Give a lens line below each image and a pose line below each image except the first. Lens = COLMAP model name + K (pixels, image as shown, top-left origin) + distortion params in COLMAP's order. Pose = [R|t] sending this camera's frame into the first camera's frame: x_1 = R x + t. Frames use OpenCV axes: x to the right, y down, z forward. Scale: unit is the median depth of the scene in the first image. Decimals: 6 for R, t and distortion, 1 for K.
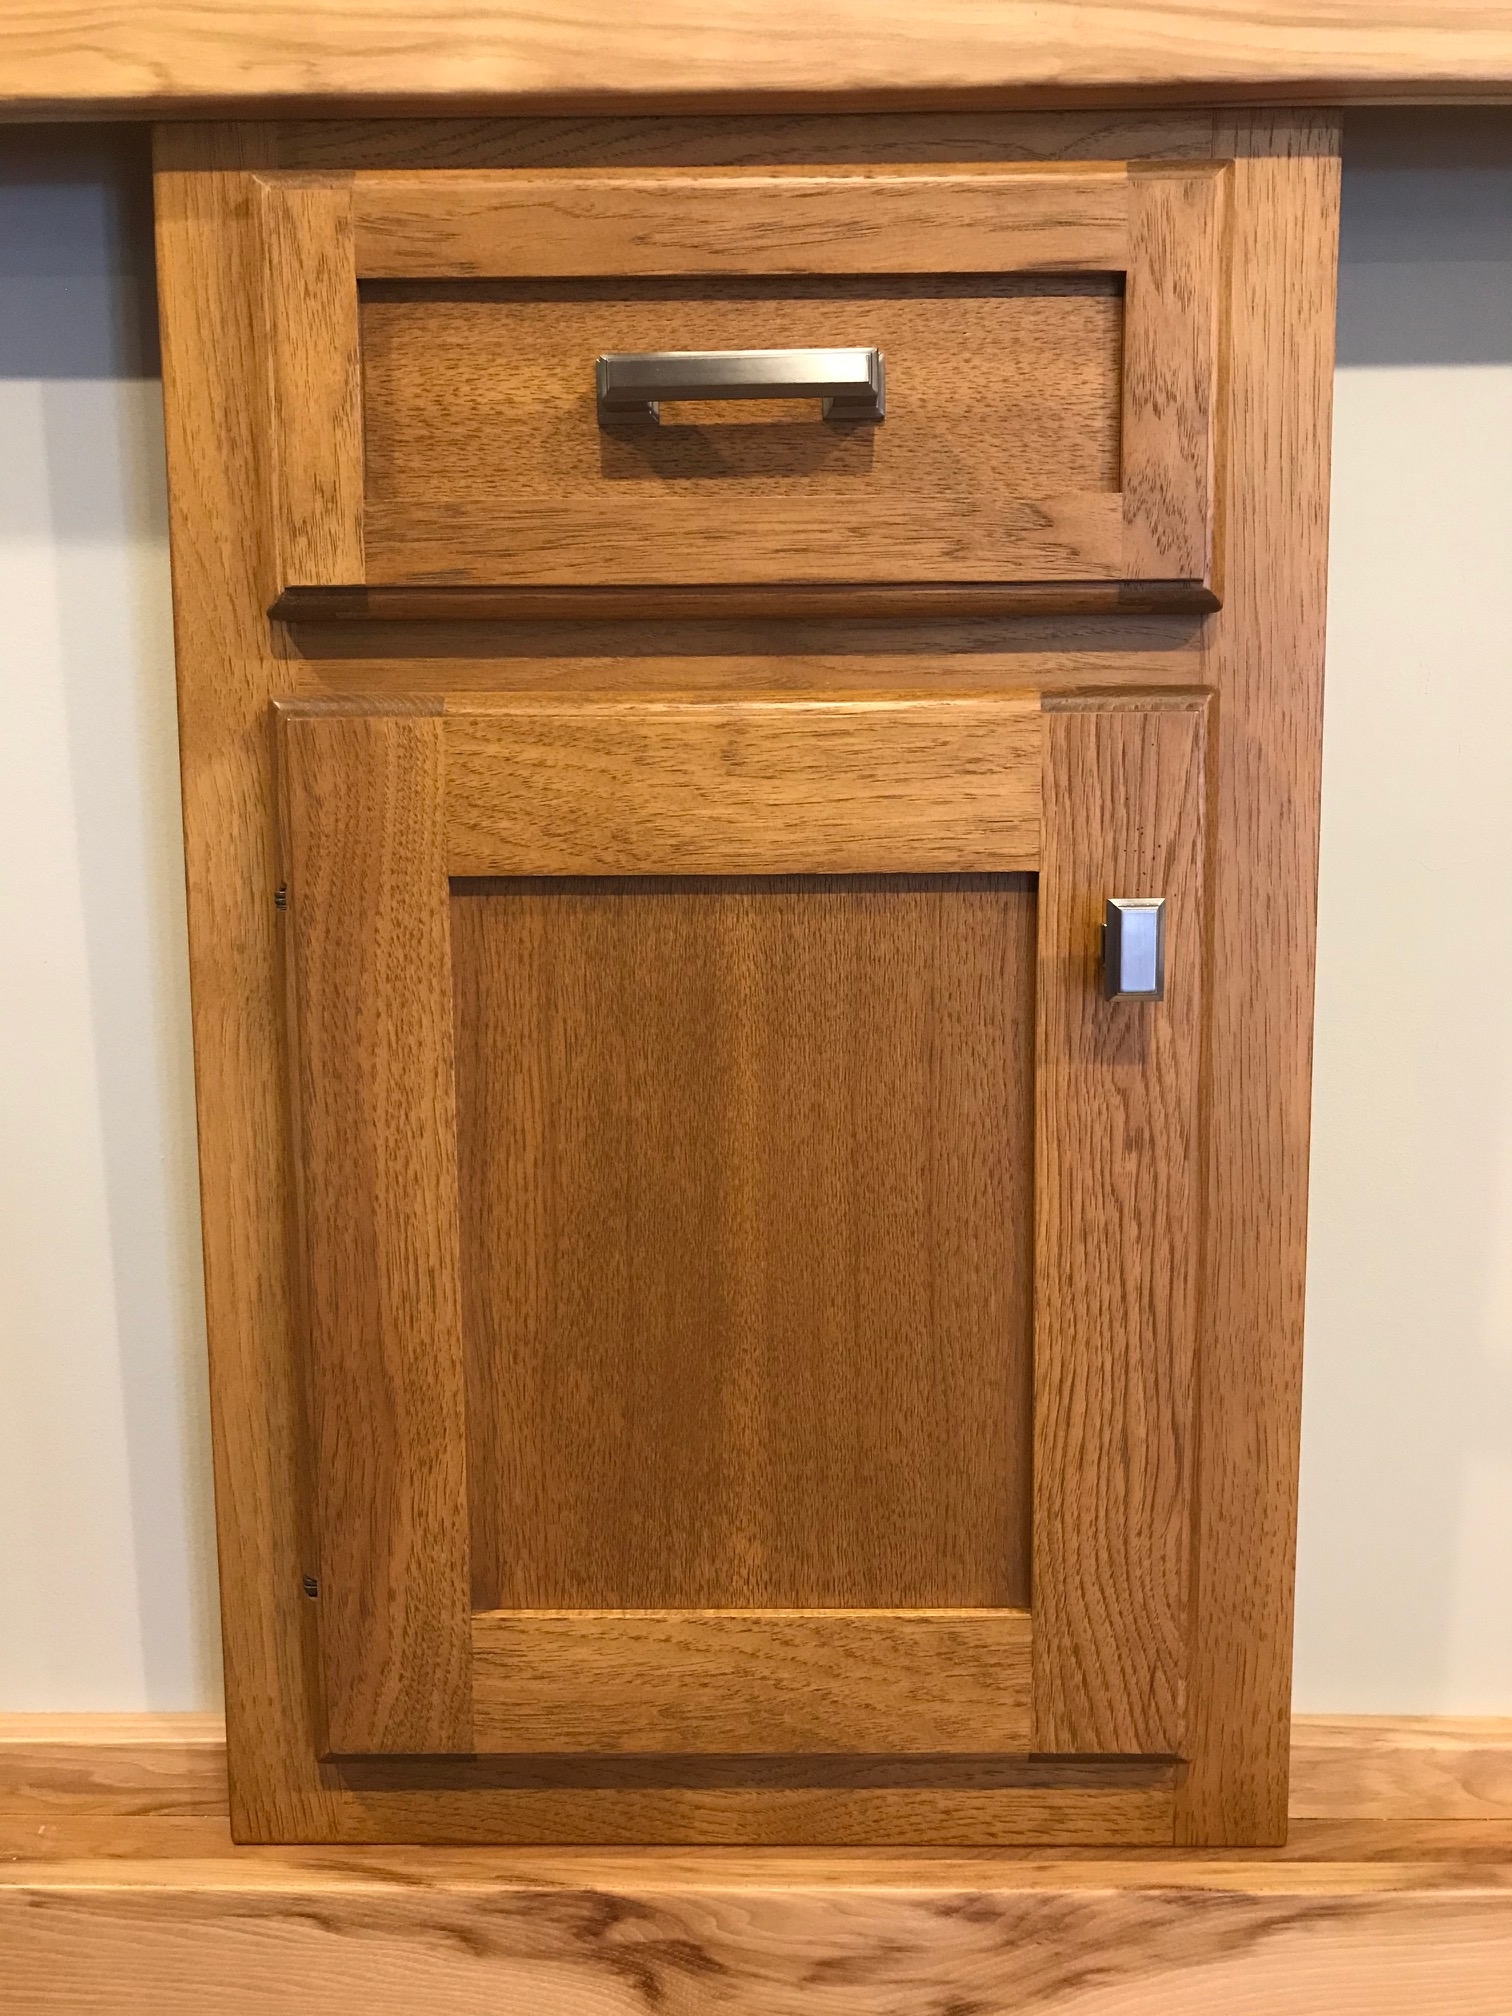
lens RADIAL K [[1912.1, 0, 744.1], [0, 1912.1, 1004.3], [0, 0, 1]] dist [0.161315, -0.256528]
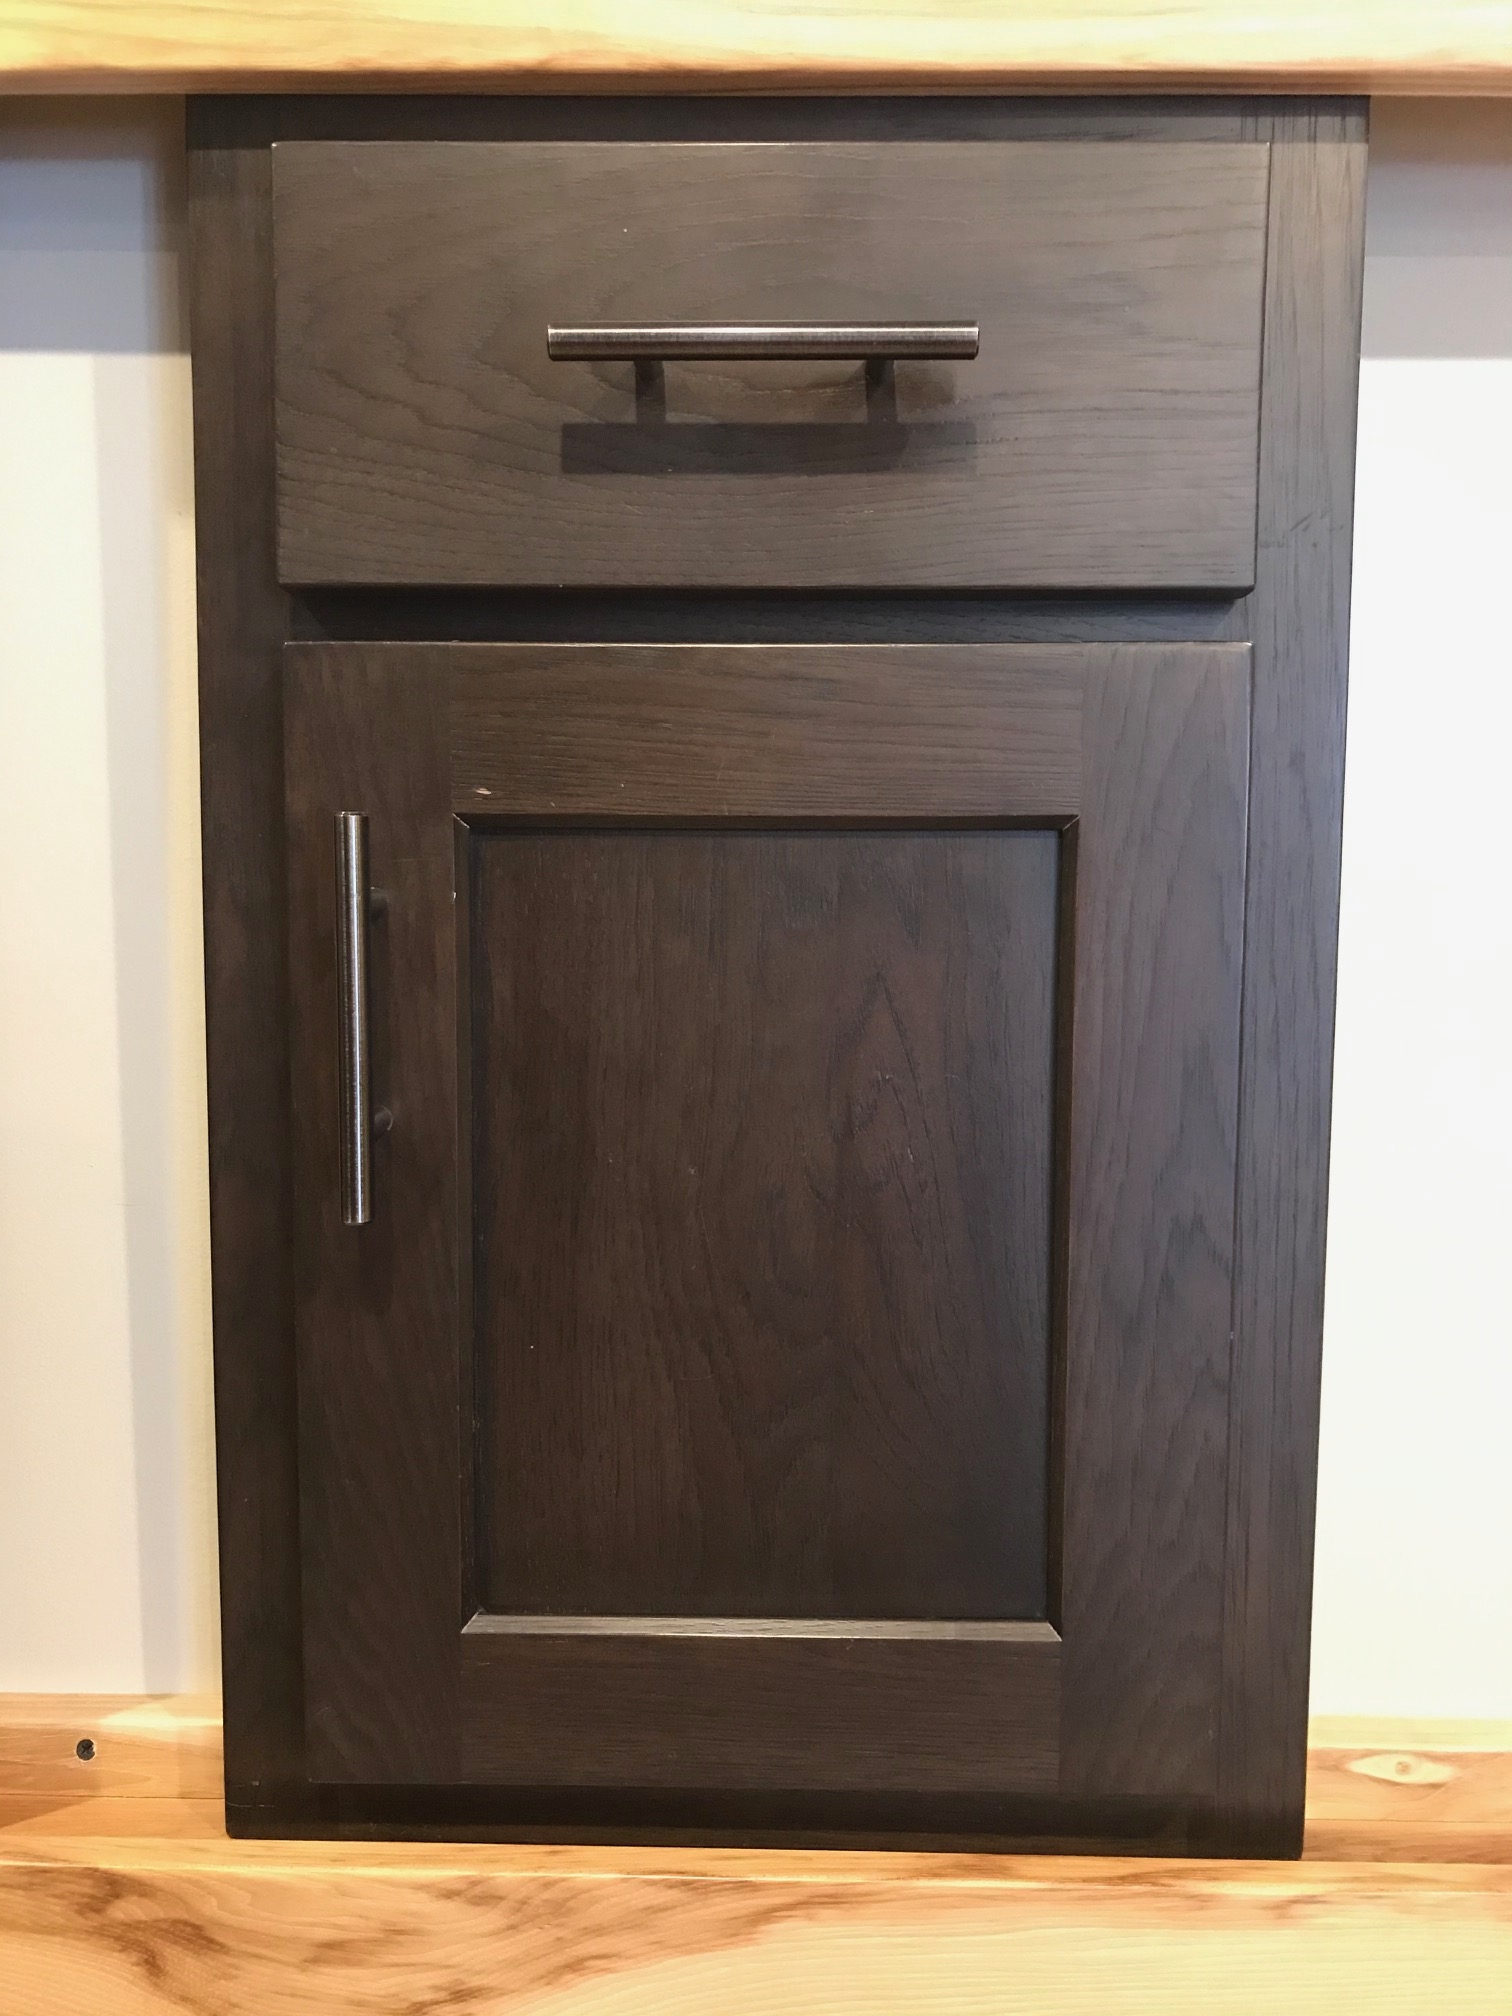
lens RADIAL K [[1912.1, 0, 736.6], [0, 1912.1, 948.4], [0, 0, 1]] dist [0.161315, -0.256528]
pose [[0.999824, 0.013034, -0.013505, 0.255960], [-0.013249, 0.999786, -0.015907, -0.002014], [0.013295, 0.016083, 0.999782, 0.001708]]
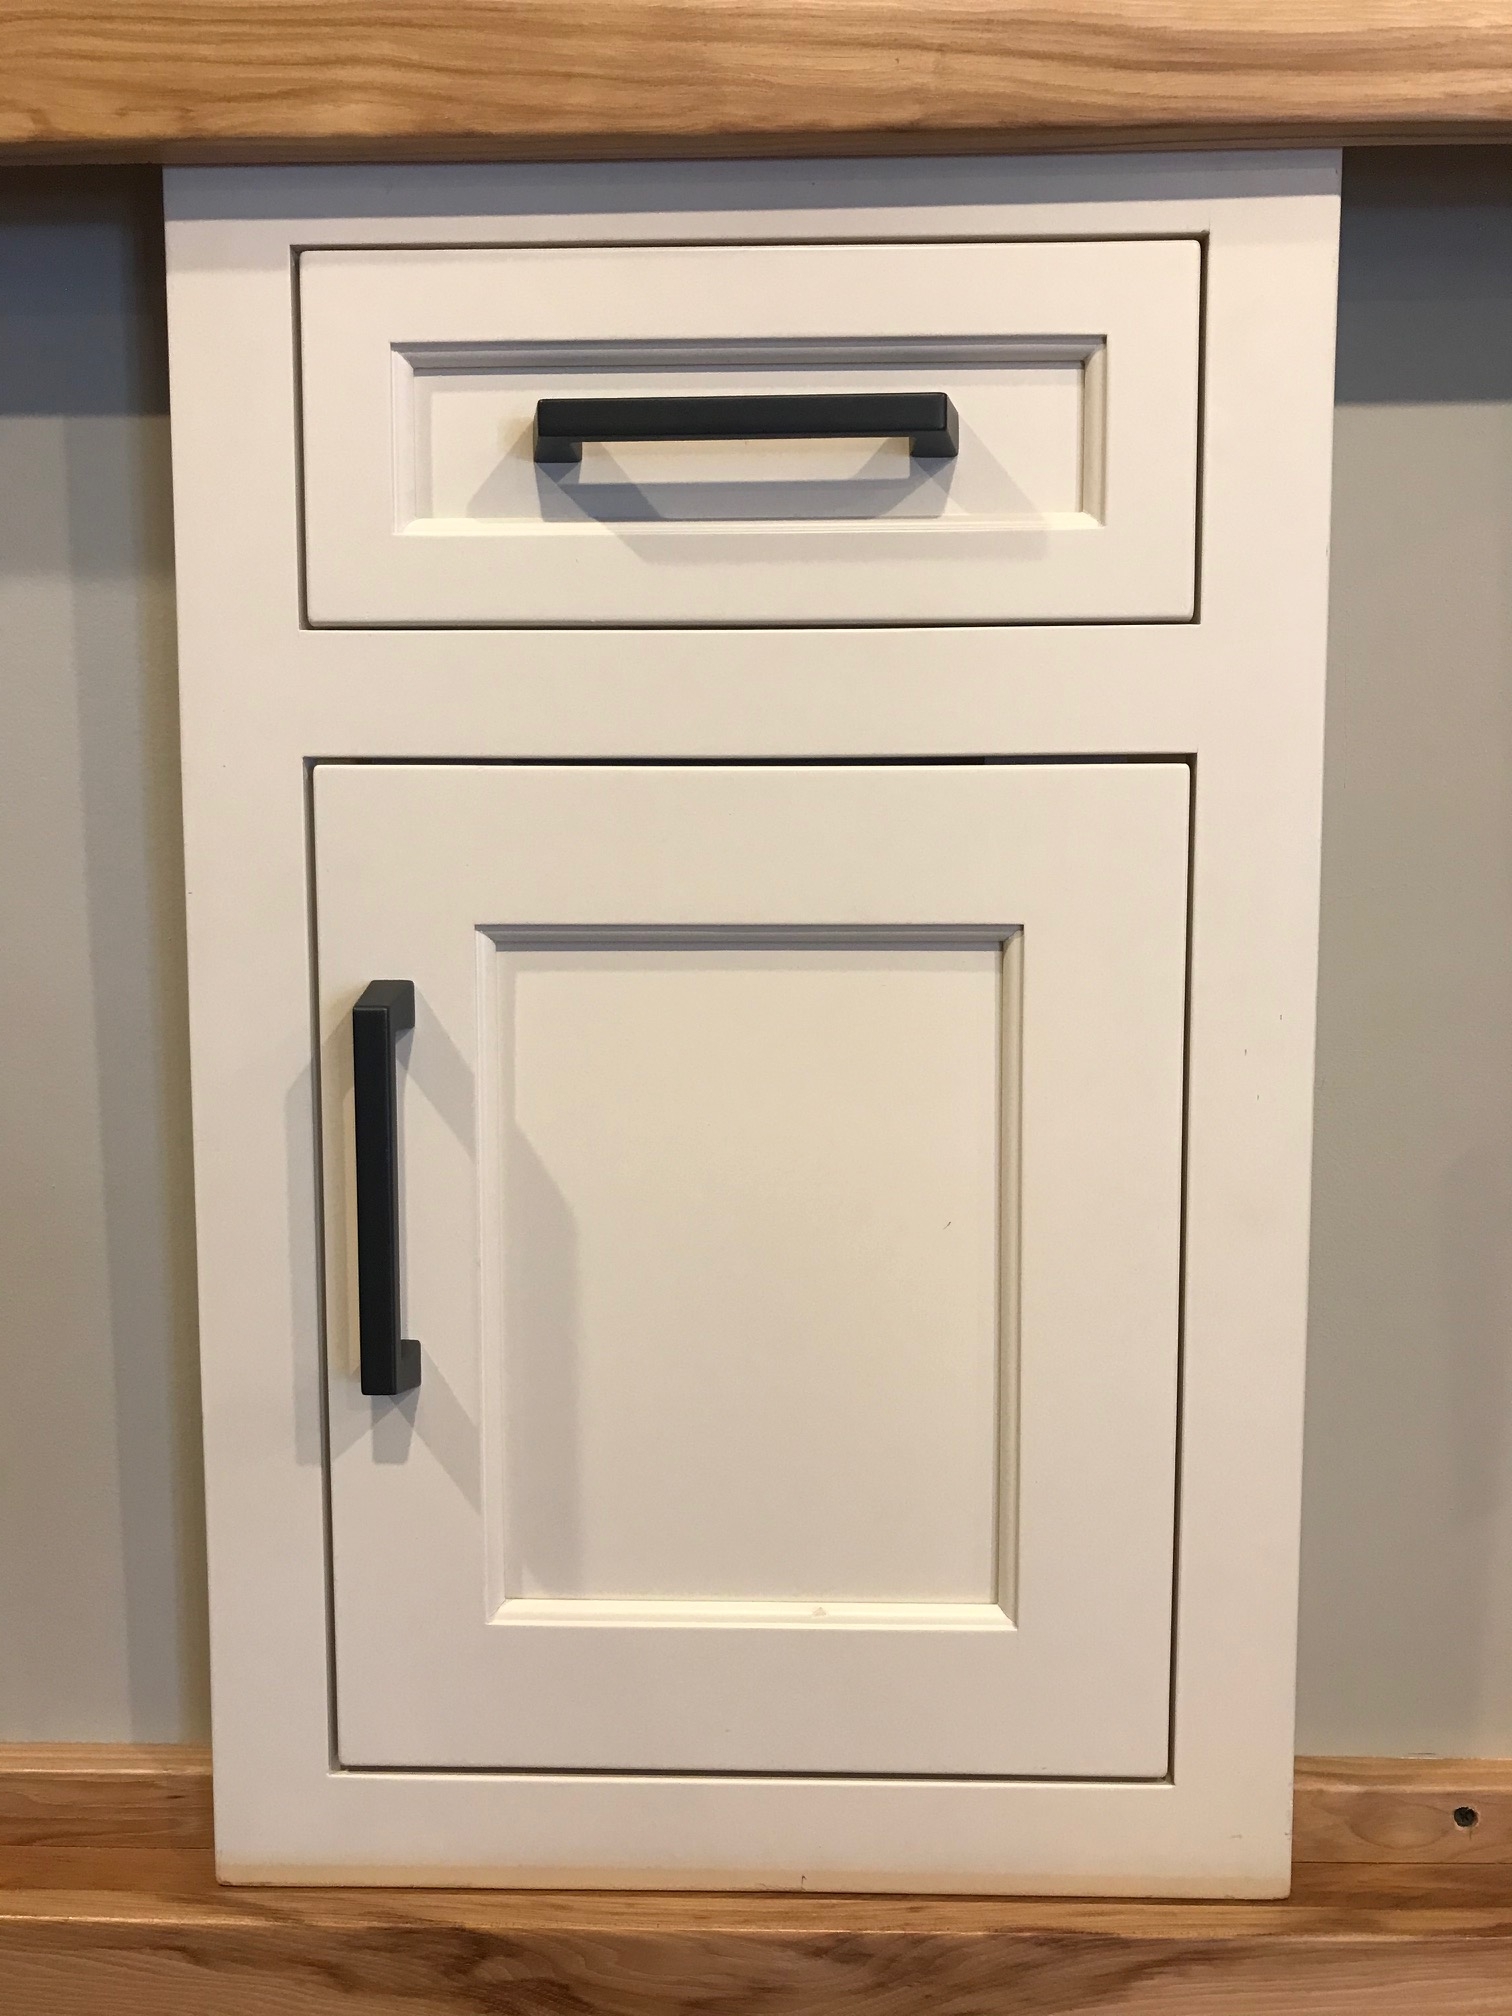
lens RADIAL K [[1912.1, 0, 773.8], [0, 1912.1, 990.3], [0, 0, 1]] dist [0.161315, -0.256528]
pose [[0.999876, 0.004200, -0.015149, 0.094574], [-0.004539, 0.999738, -0.022439, -0.001030], [0.015051, 0.022505, 0.999633, -0.002438]]
